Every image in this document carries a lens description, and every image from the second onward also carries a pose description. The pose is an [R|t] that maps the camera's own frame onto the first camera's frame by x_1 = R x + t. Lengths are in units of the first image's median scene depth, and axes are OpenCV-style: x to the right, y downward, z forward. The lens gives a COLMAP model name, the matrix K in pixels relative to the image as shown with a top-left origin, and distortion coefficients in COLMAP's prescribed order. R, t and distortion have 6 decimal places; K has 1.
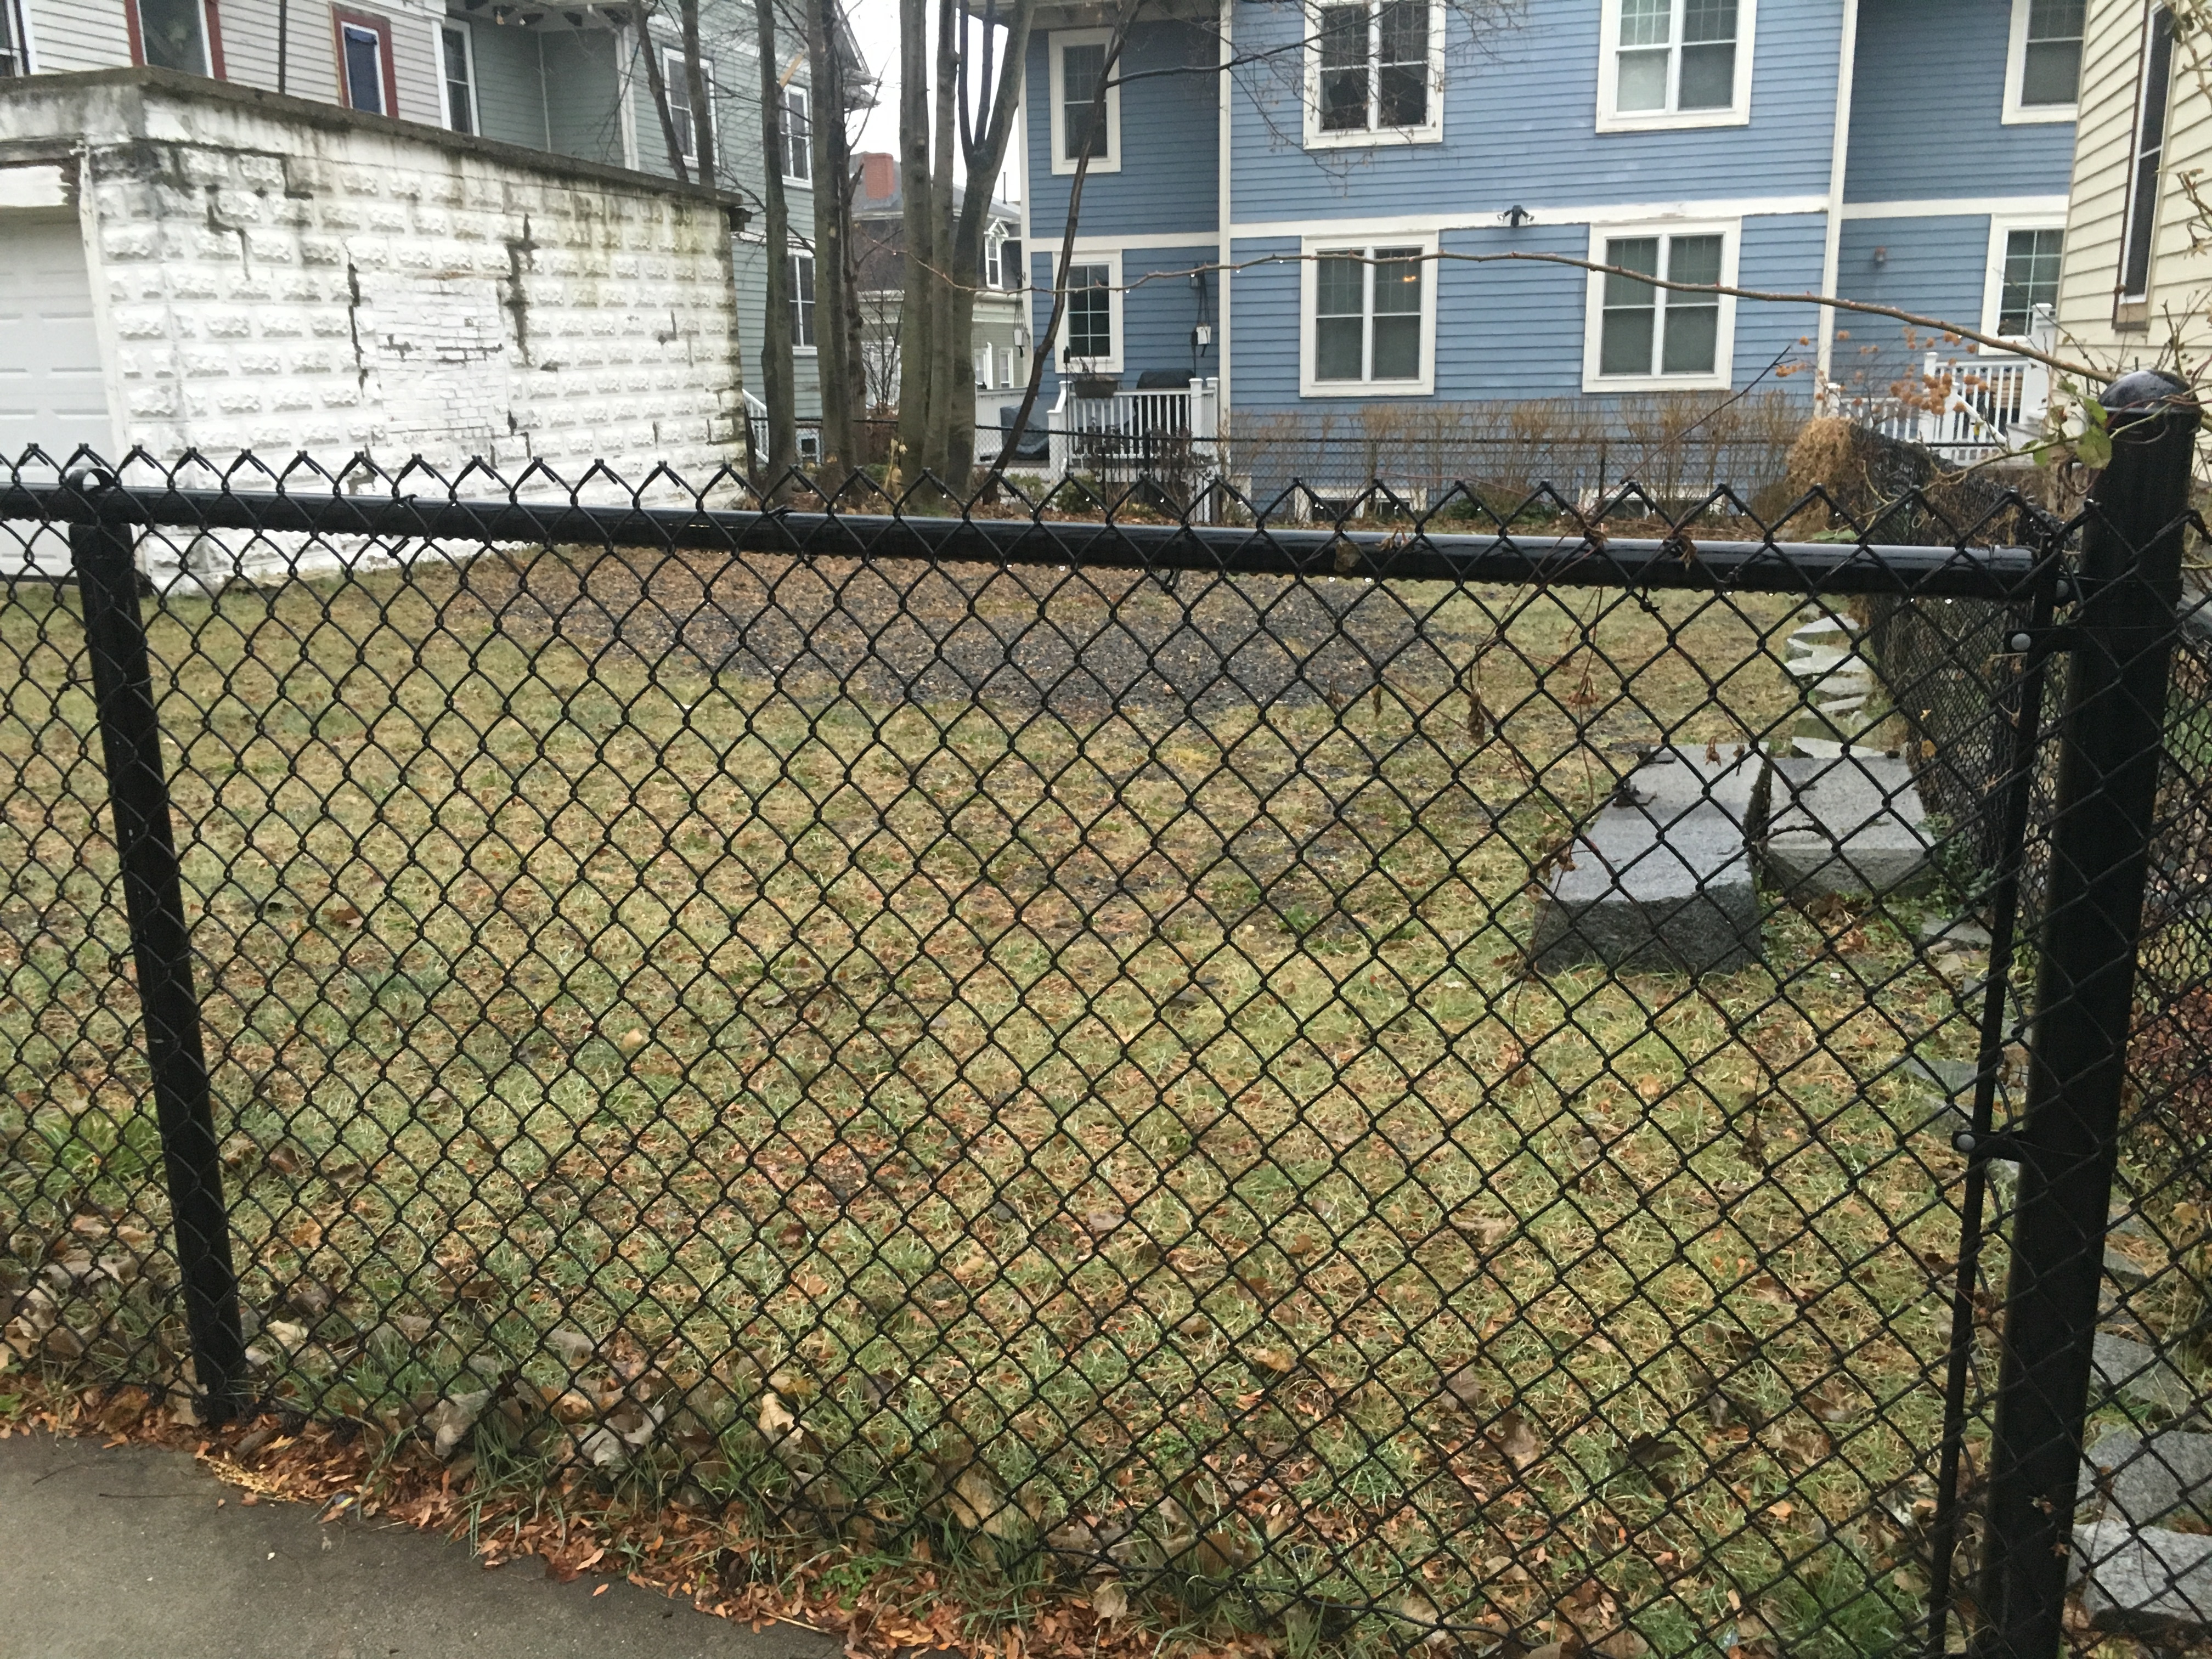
lens RADIAL K [[1920.1, 0, 1106.0], [0, 1920.1, 829.5], [0, 0, 1]] dist [0.123849, -0.154939]
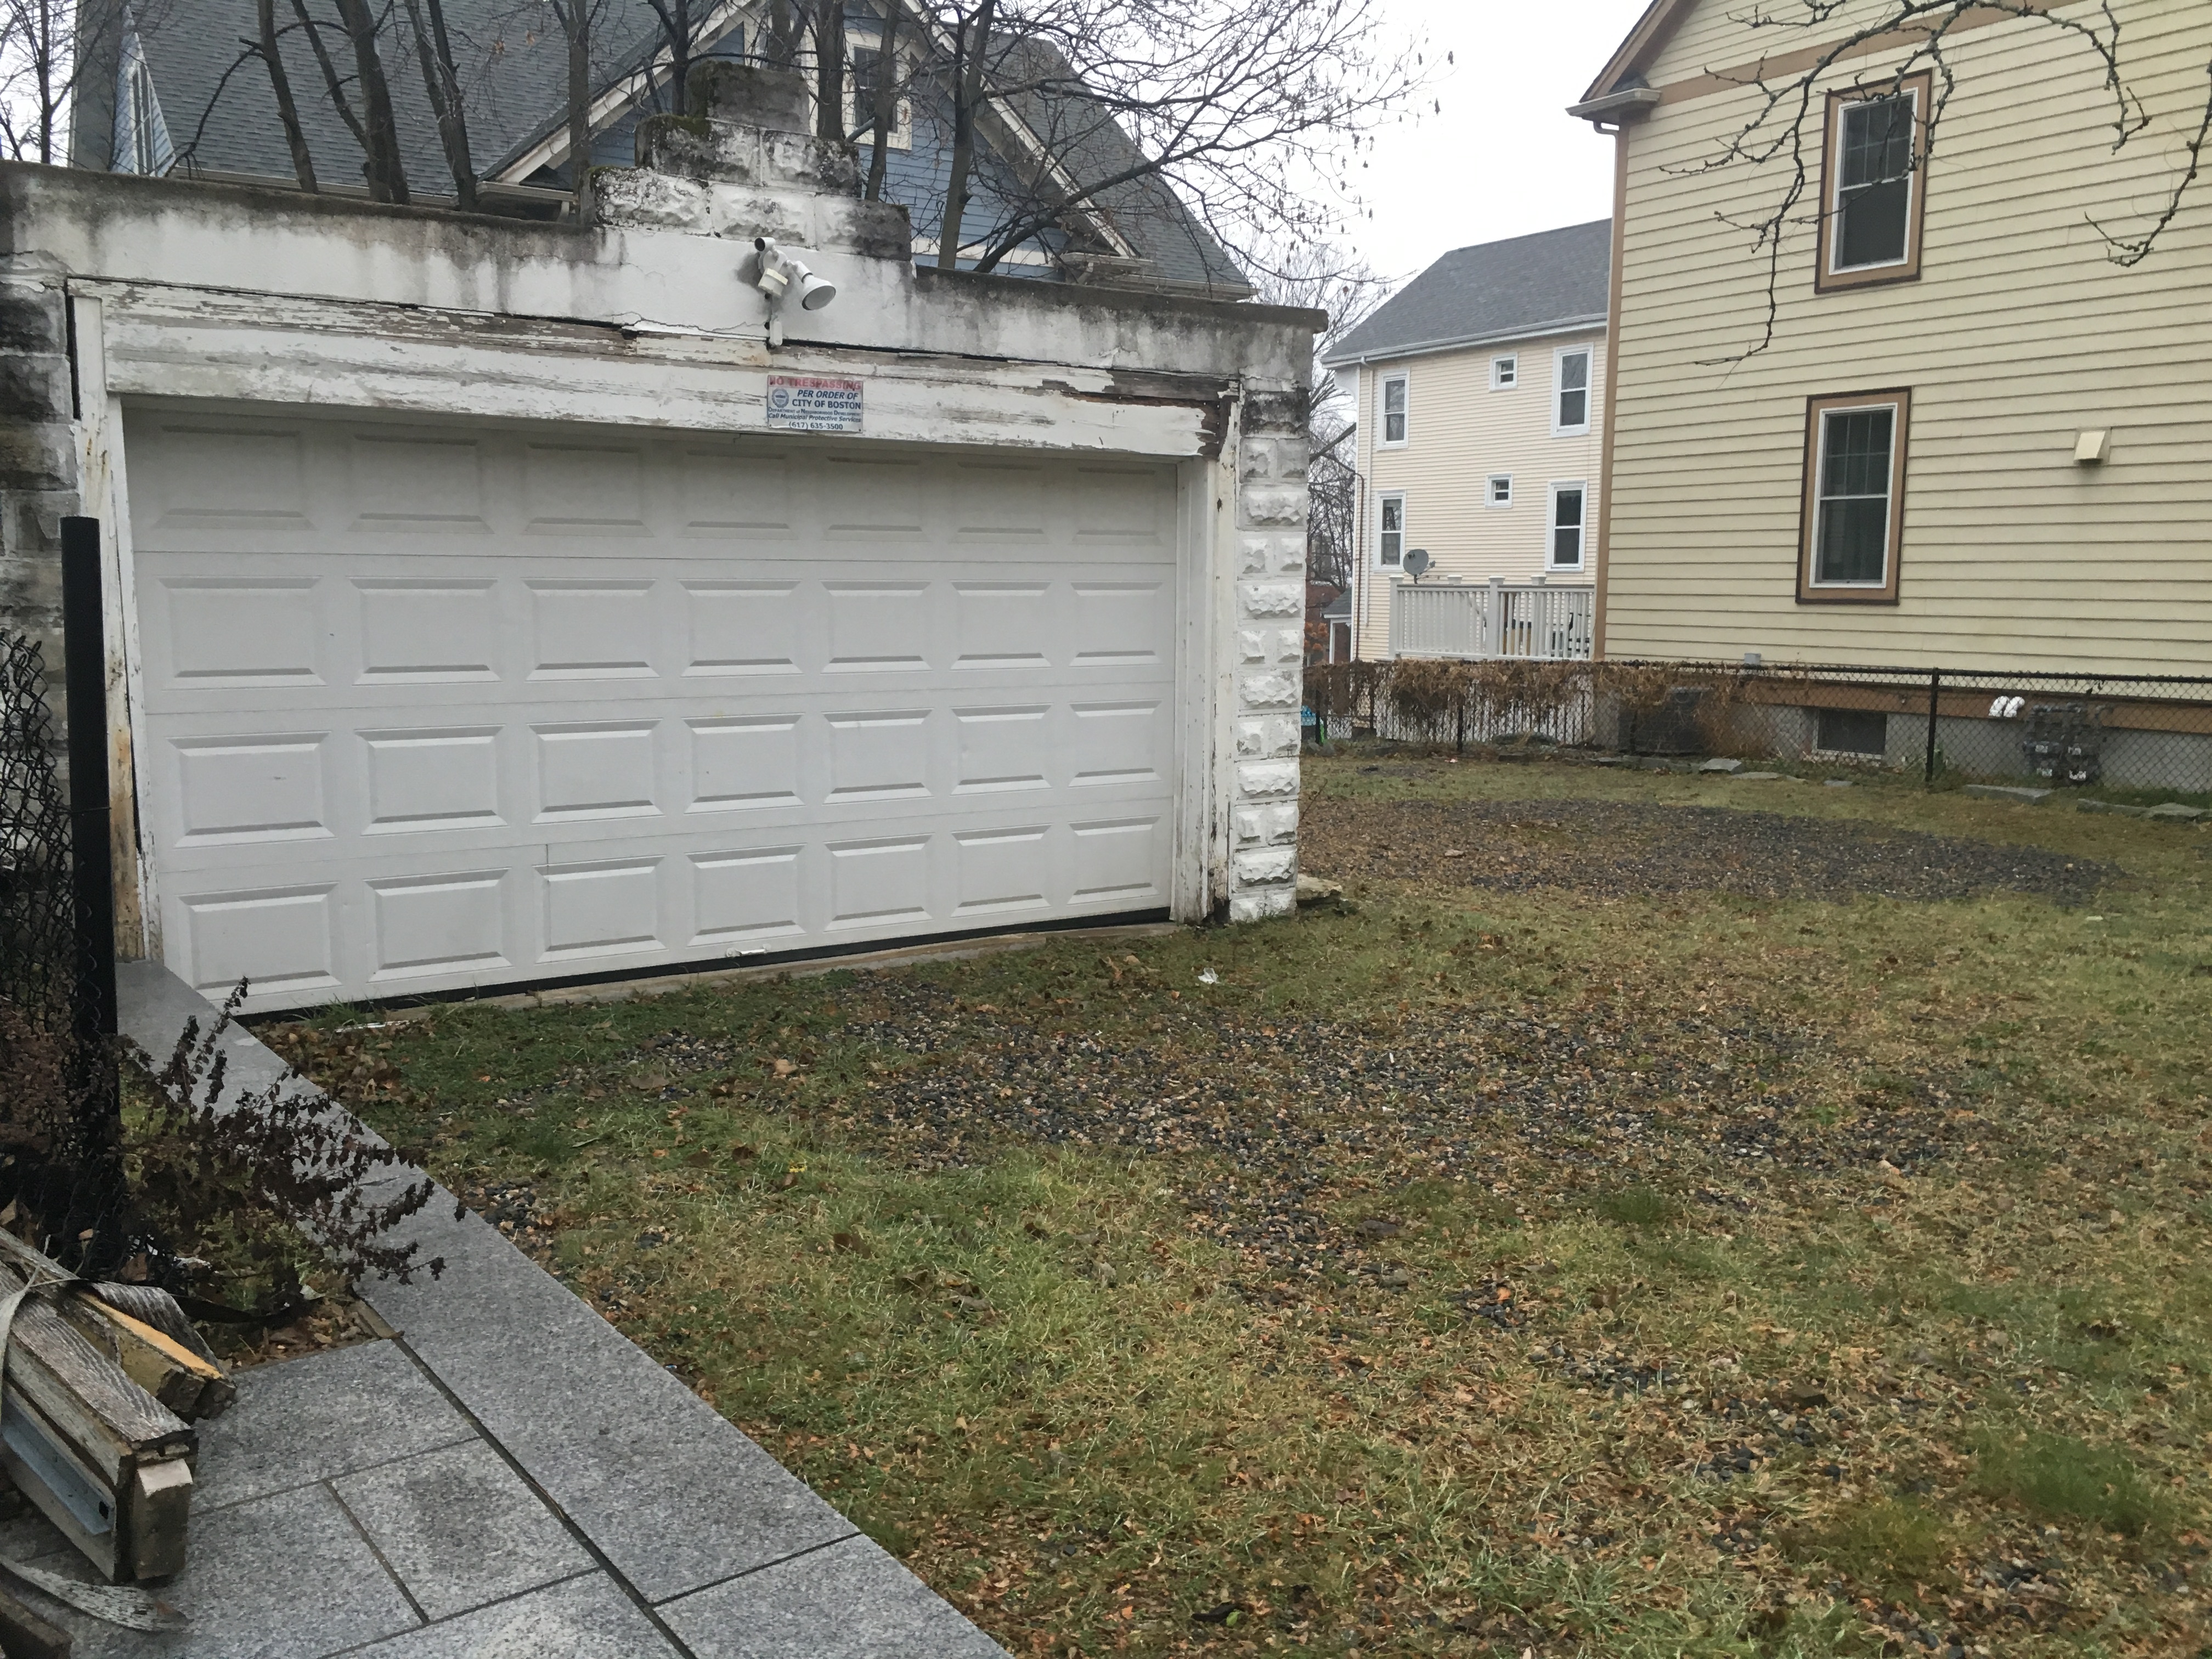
lens RADIAL K [[1920.1, 0, 1106.0], [0, 1920.1, 829.5], [0, 0, 1]] dist [0.123849, -0.154939]
pose [[0.593203, -0.089164, 0.800100, -0.555256], [0.178738, 0.983630, -0.022902, -0.071327], [-0.784960, 0.156594, 0.599429, 0.266560]]
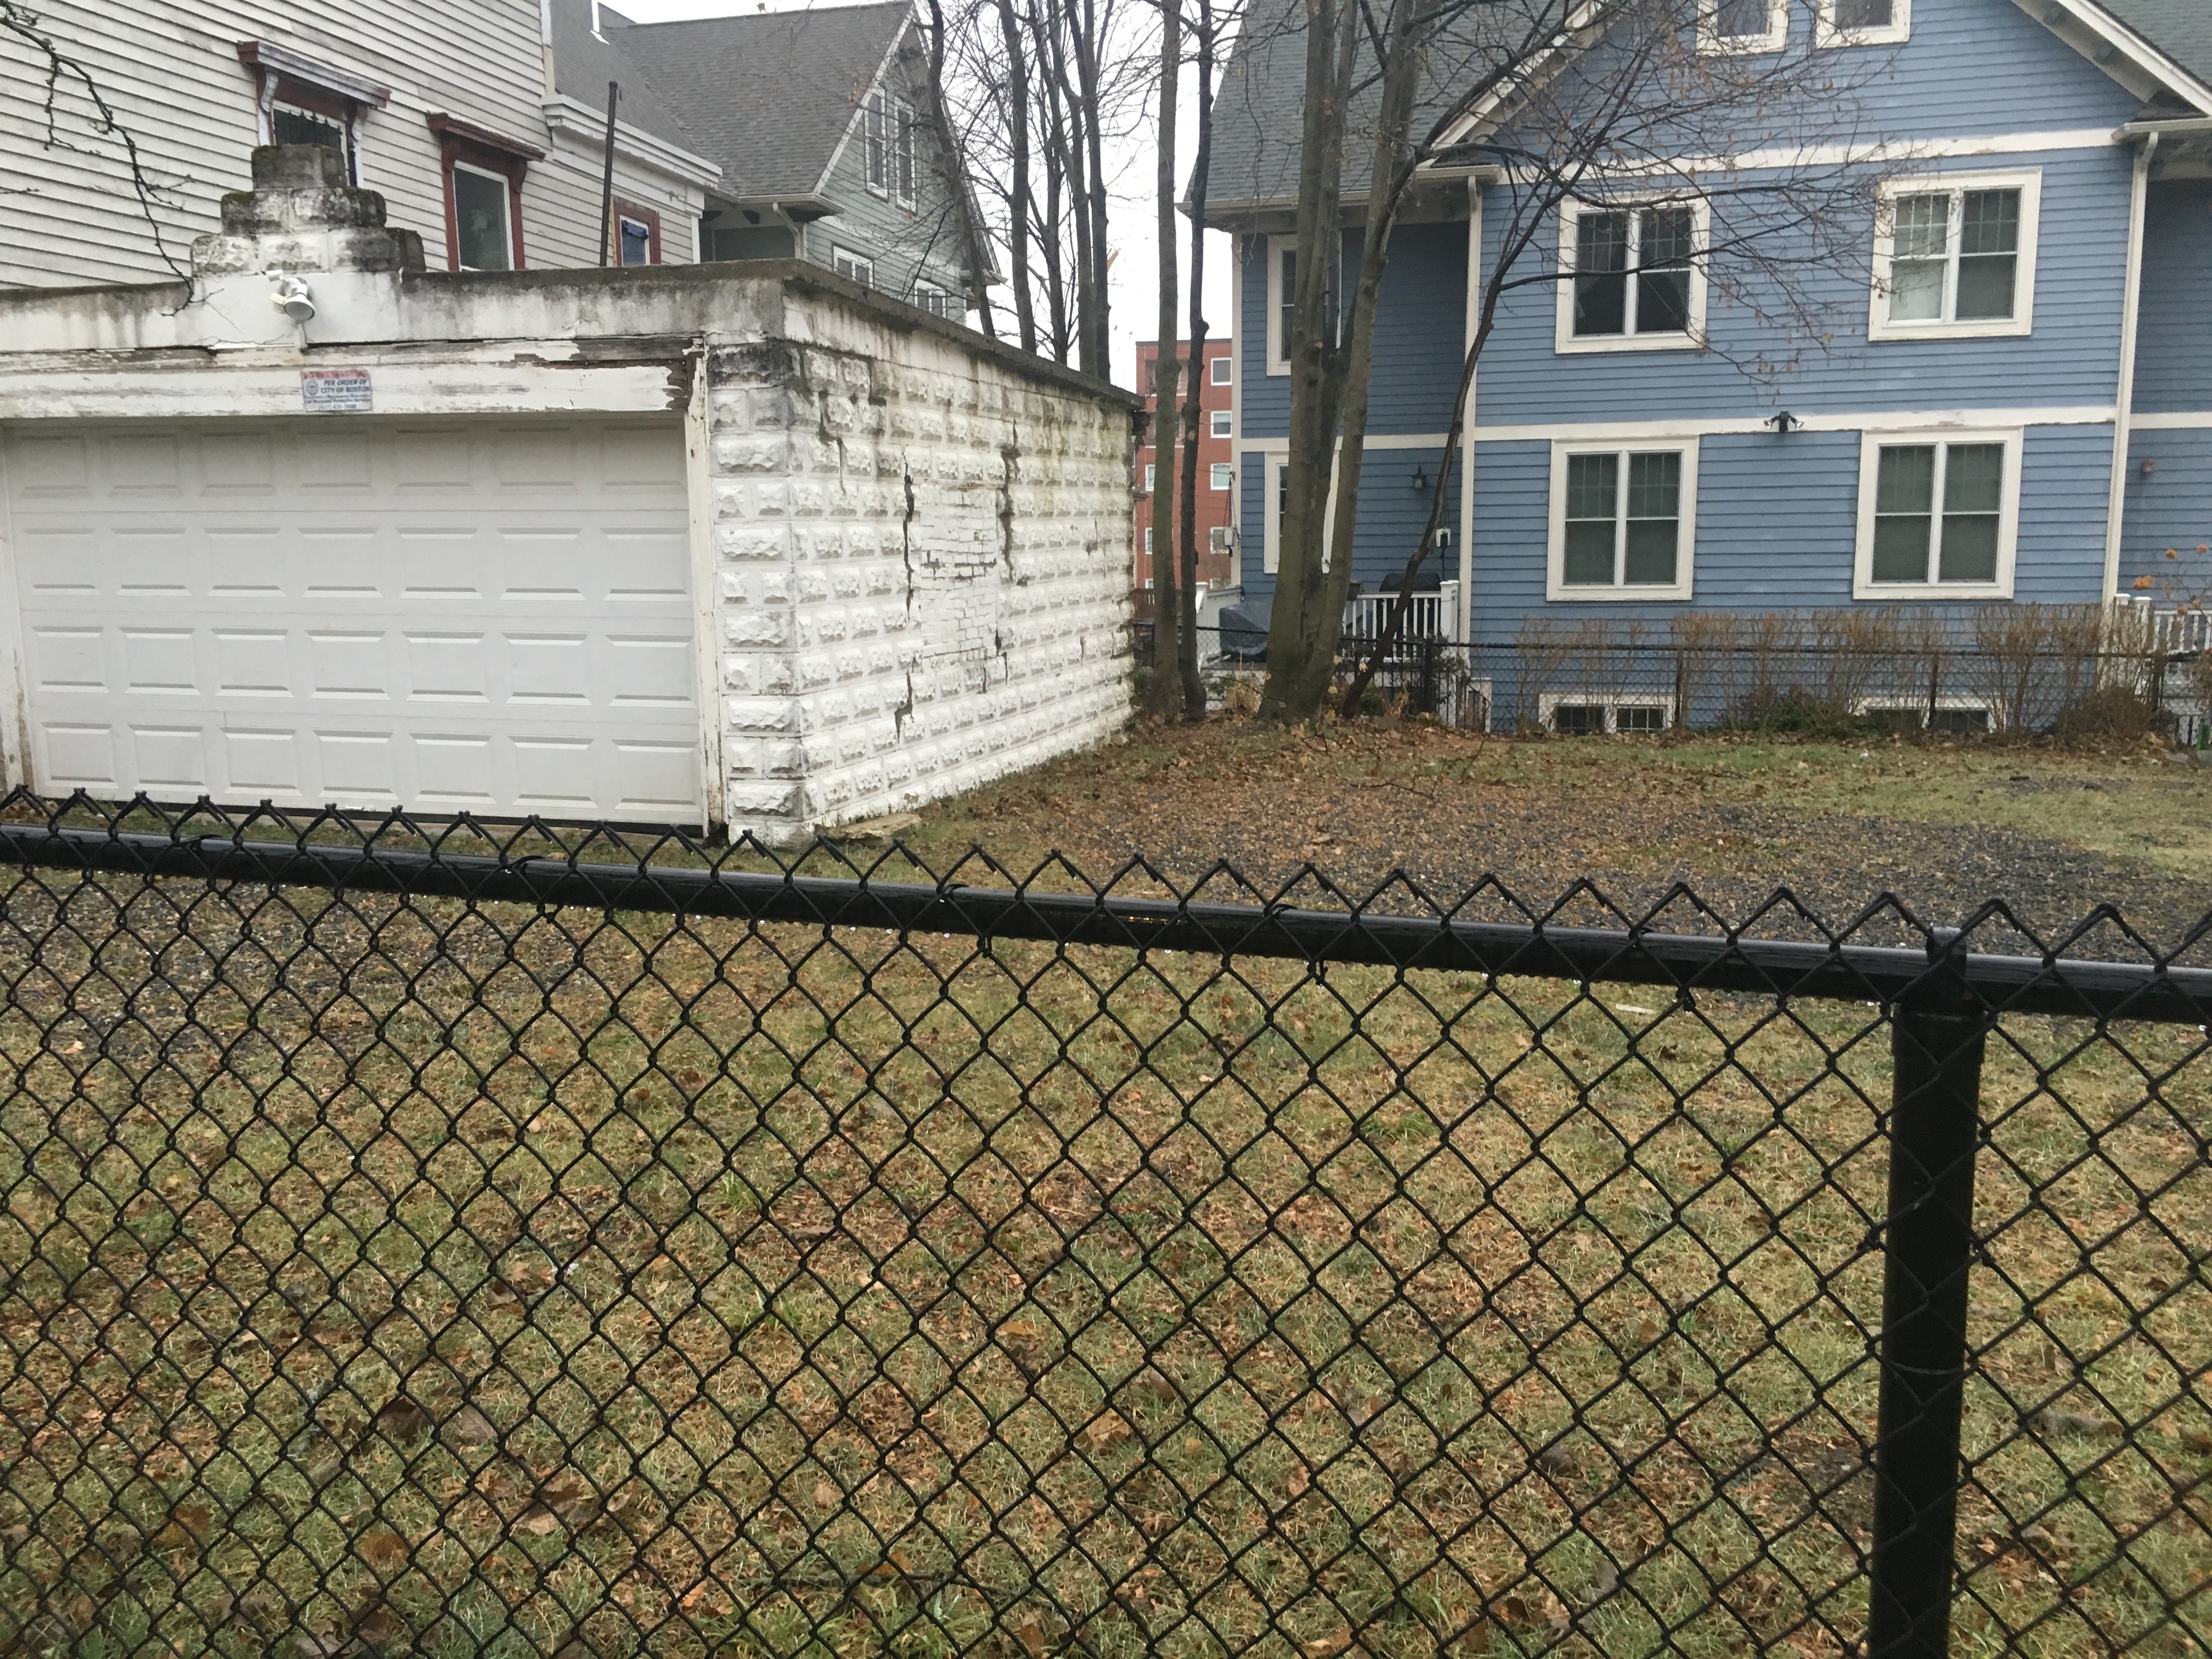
lens RADIAL K [[1920.1, 0, 1106.0], [0, 1920.1, 829.5], [0, 0, 1]] dist [0.123849, -0.154939]
pose [[0.999095, 0.003685, 0.042378, -0.170315], [0.000254, 0.995705, -0.092577, -0.022408], [-0.042537, 0.092504, 0.994803, 0.064728]]
